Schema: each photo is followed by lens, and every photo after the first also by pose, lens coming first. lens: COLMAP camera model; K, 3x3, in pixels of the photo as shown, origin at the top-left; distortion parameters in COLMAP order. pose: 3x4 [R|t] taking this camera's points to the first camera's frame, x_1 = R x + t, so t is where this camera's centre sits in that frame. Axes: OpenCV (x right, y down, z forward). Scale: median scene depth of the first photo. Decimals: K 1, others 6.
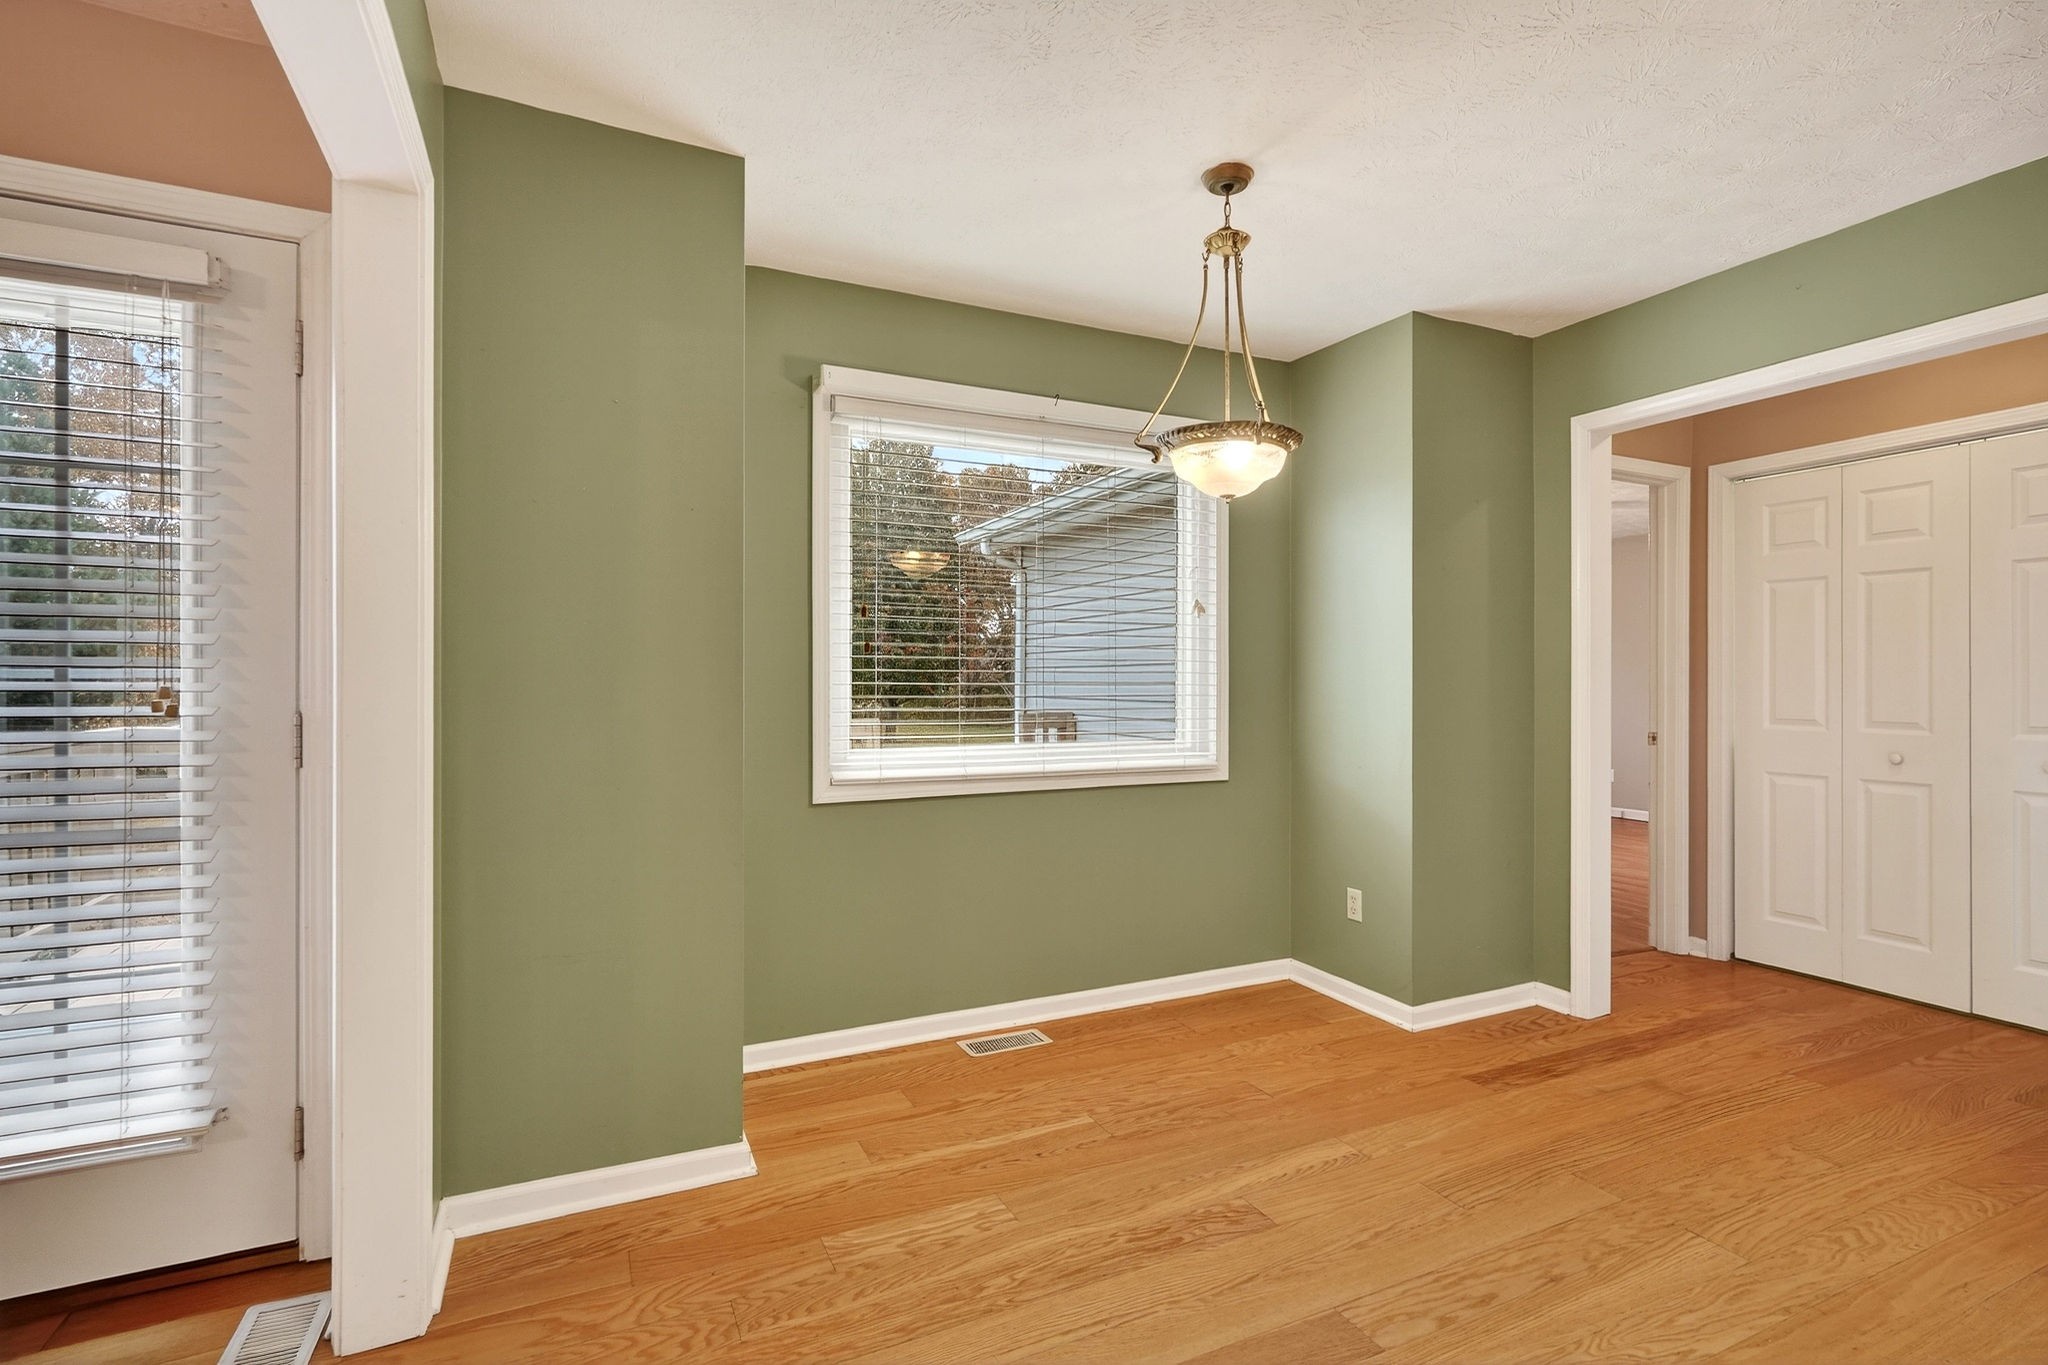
lens RADIAL K [[960.3, 0, 1028.5], [0, 960.3, 682.7], [0, 0, 1]] dist [-0.000422, 0.000628]
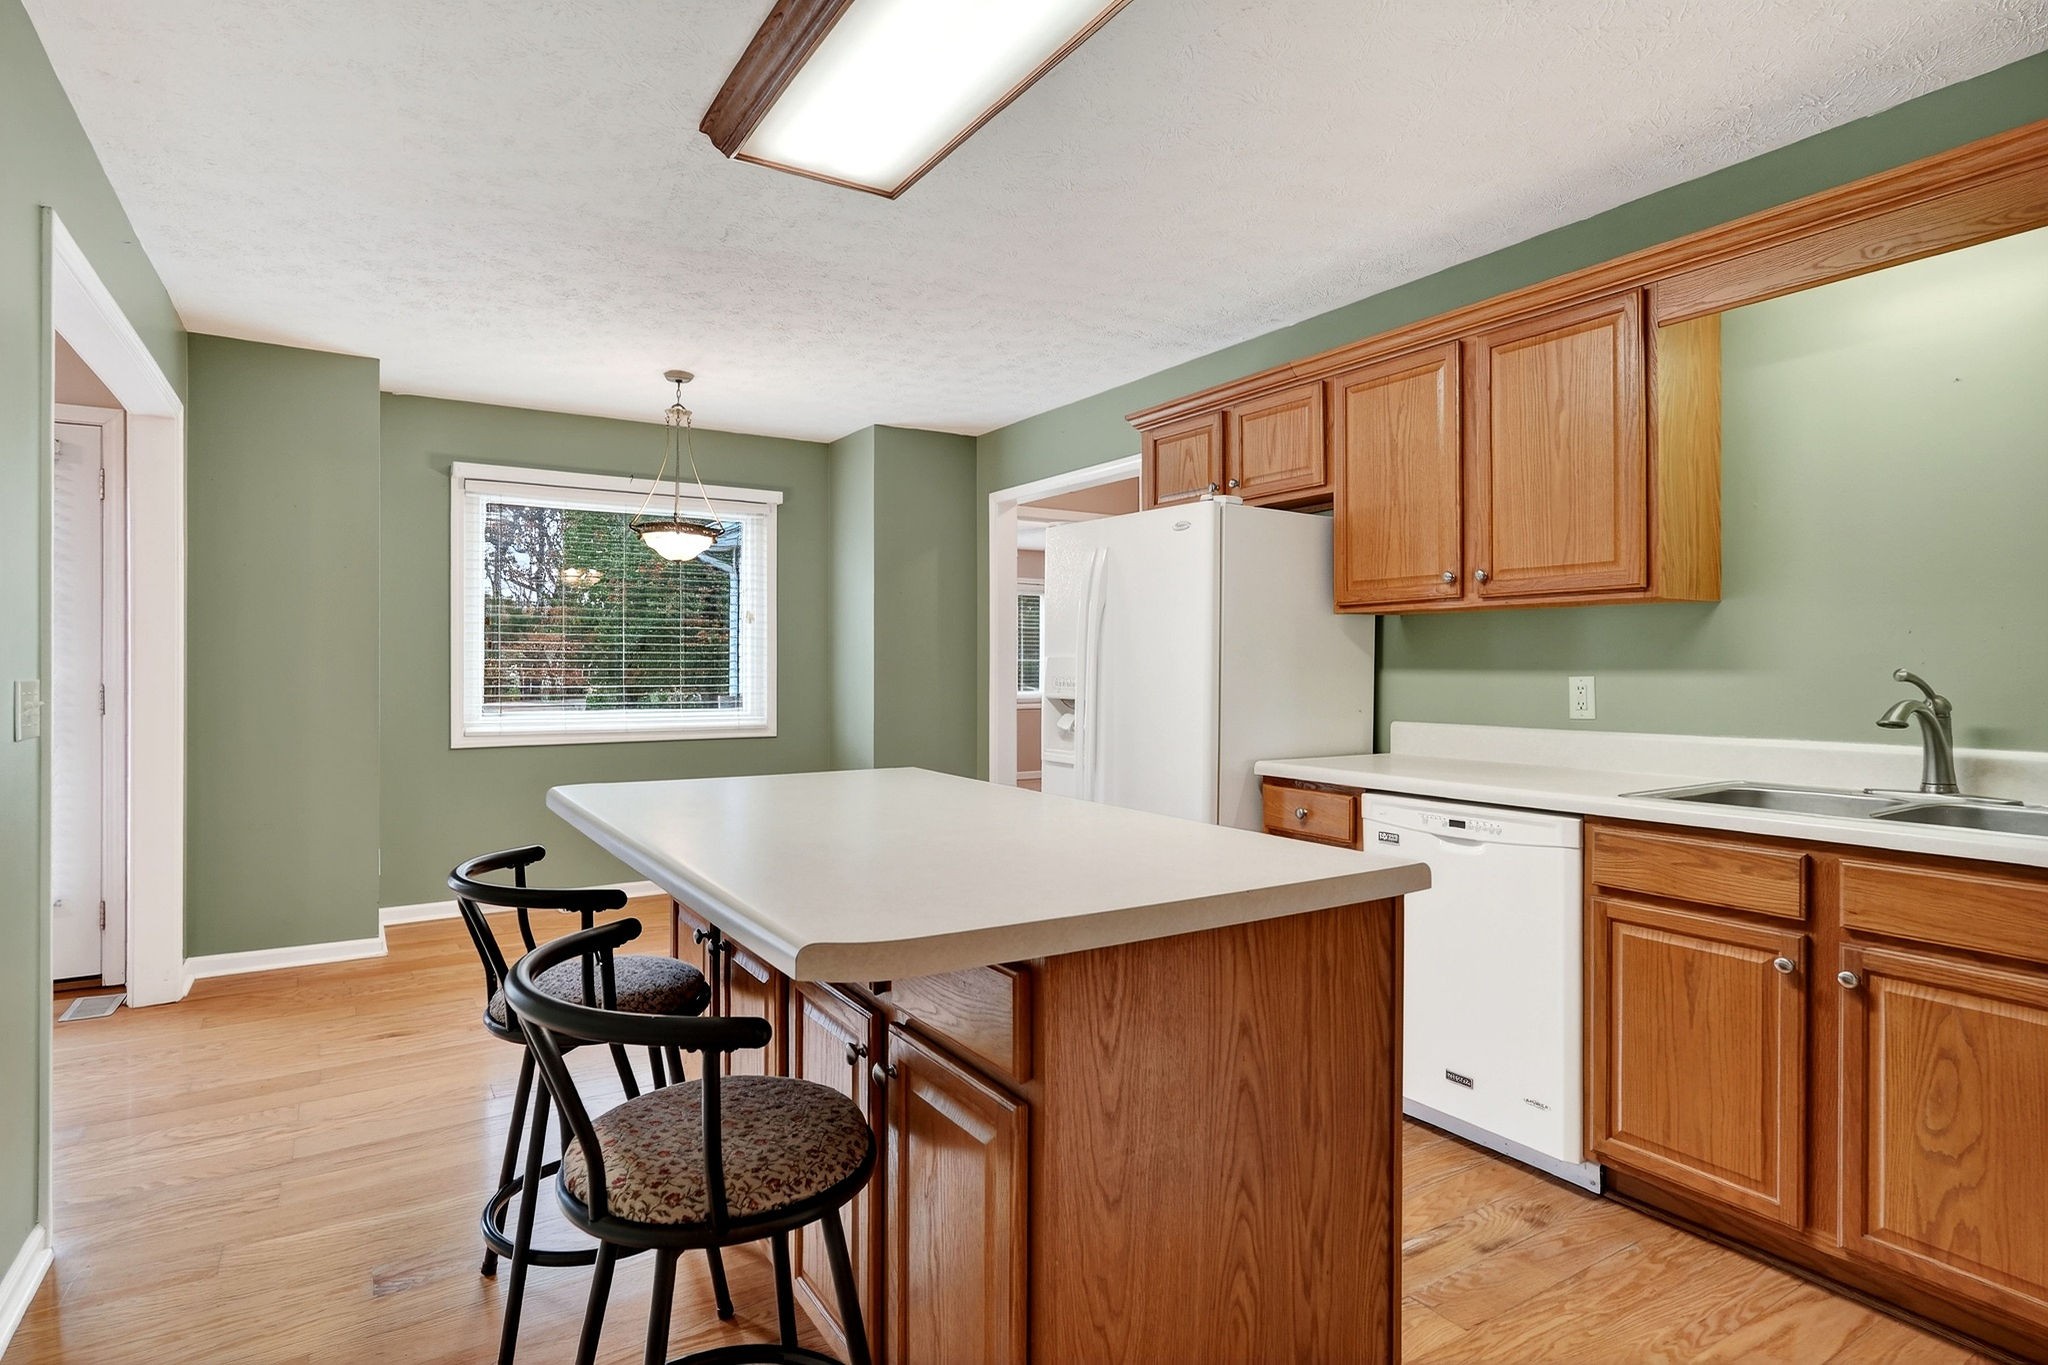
lens RADIAL K [[1091.4, 0, 1027.8], [0, 1091.4, 669.3], [0, 0, 1]] dist [0.003558, -0.000851]
pose [[0.993473, -0.000974, 0.114061, 0.496973], [0.001016, 0.999999, -0.000310, 0.003012], [-0.114060, 0.000424, 0.993474, -0.838537]]
